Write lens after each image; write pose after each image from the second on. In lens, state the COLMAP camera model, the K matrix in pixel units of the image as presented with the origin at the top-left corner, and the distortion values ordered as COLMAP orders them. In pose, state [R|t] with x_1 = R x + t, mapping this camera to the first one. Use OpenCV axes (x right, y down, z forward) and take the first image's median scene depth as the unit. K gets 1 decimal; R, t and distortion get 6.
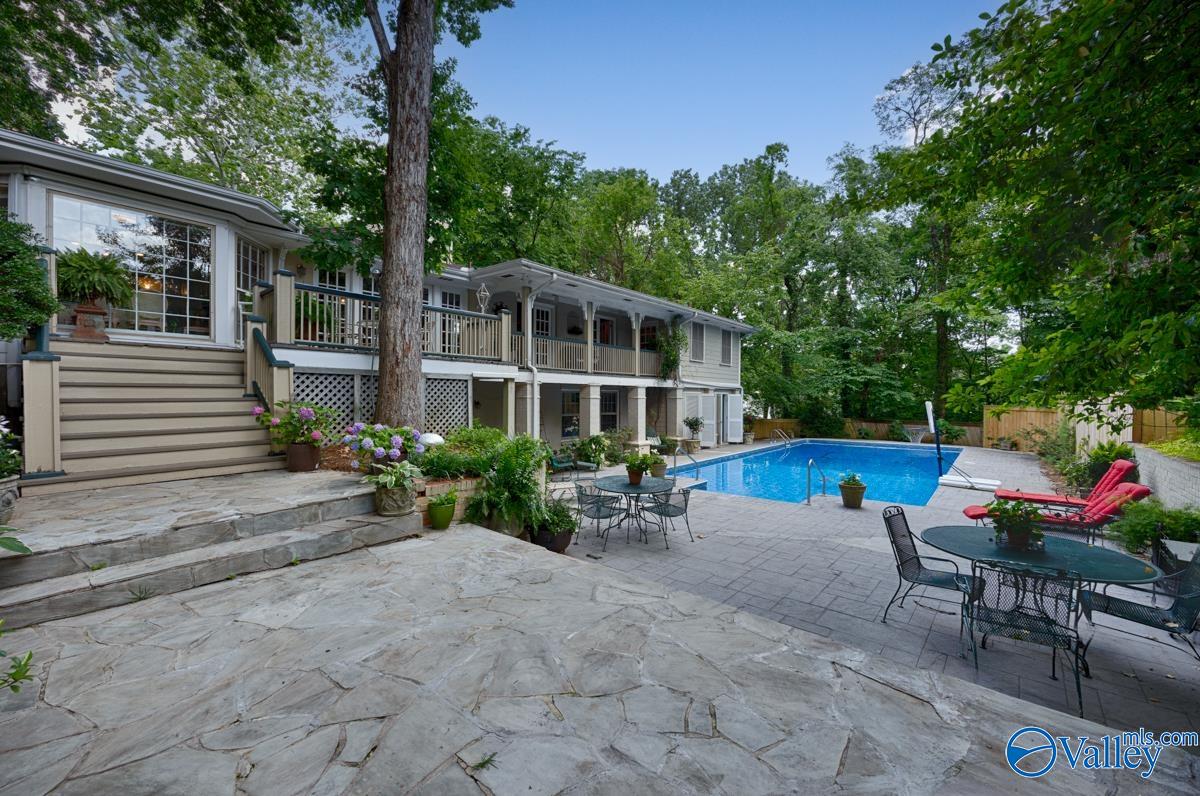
lens RADIAL K [[481.1, 0, 604.2], [0, 481.1, 400.2], [0, 0, 1]] dist [0.012080, 0.000246]
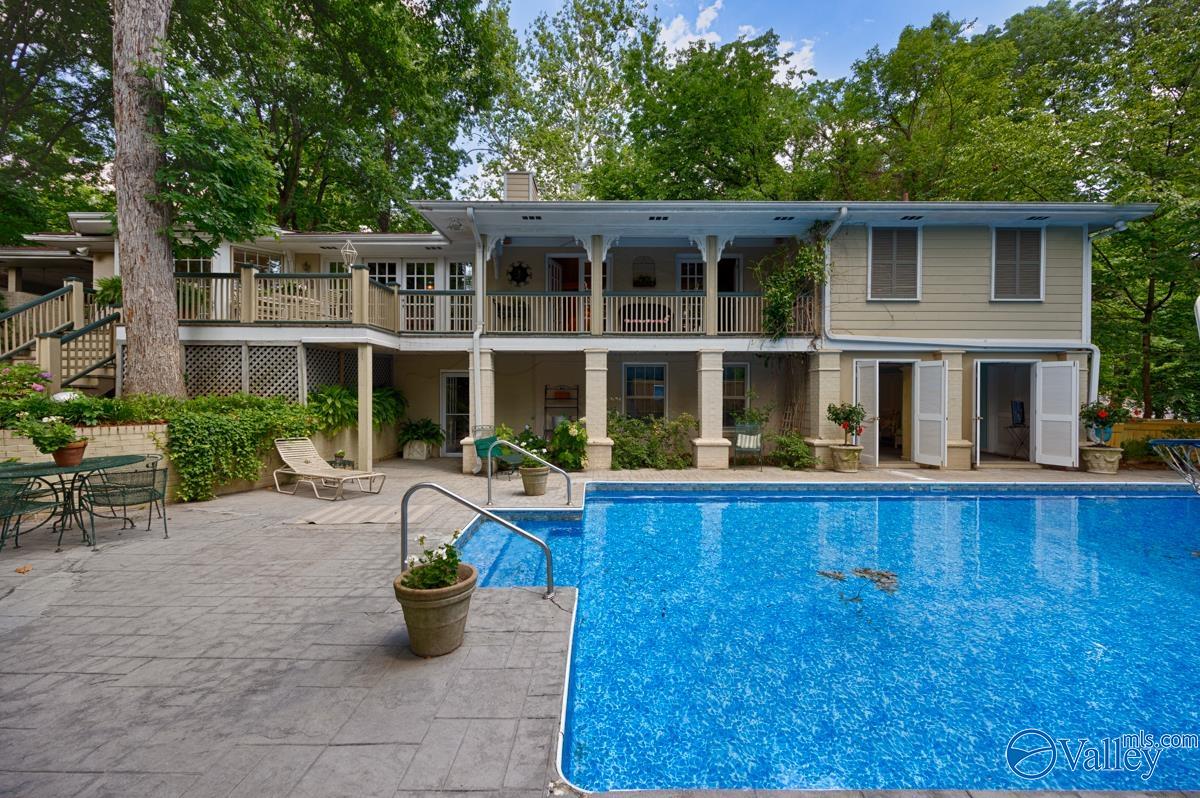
lens RADIAL K [[481.1, 0, 604.2], [0, 481.1, 401.2], [0, 0, 1]] dist [0.012080, 0.000246]
pose [[0.639387, 0.007727, -0.768847, 0.427528], [-0.003884, 0.999969, 0.006820, 0.029207], [0.768876, -0.001375, 0.639397, 0.447816]]
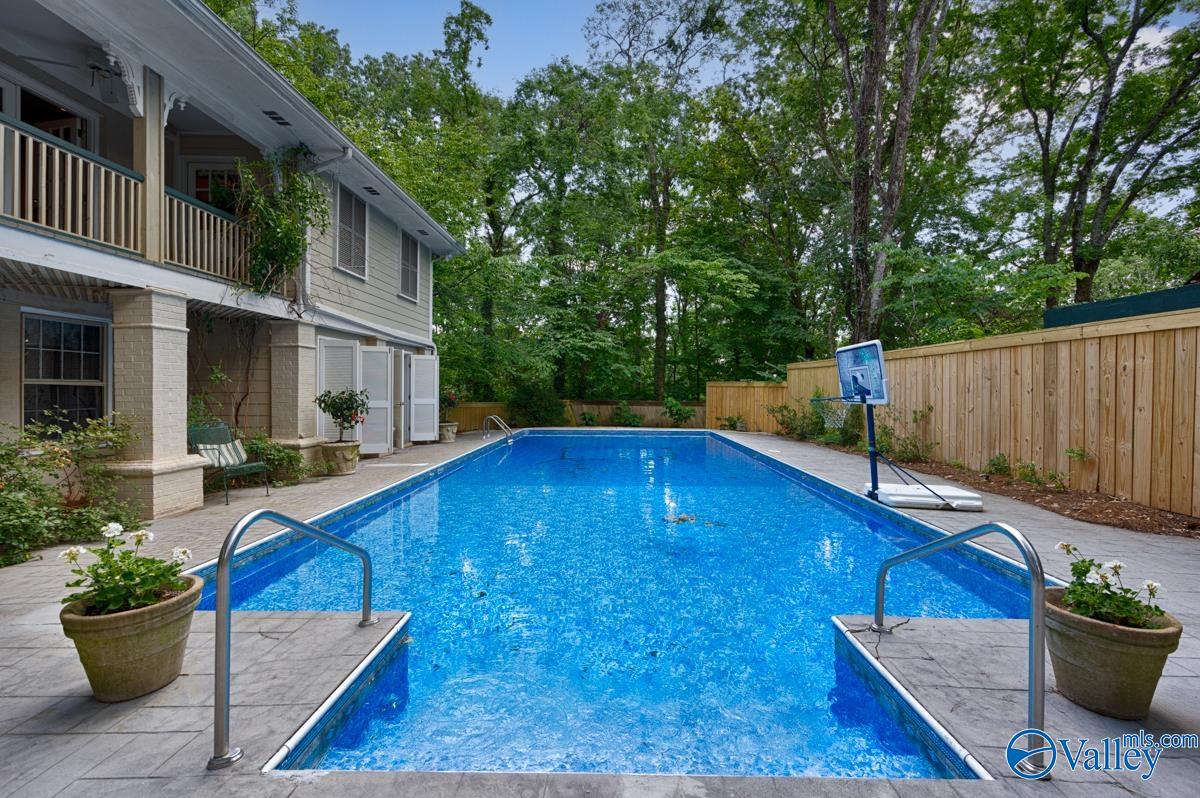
lens RADIAL K [[503.5, 0, 618.5], [0, 503.5, 392.2], [0, 0, 1]] dist [-0.001257, -0.000028]
pose [[0.772524, 0.000013, 0.634986, 0.088477], [-0.002495, 0.999992, 0.003016, 0.034156], [-0.634981, -0.003914, 0.772518, 0.486440]]
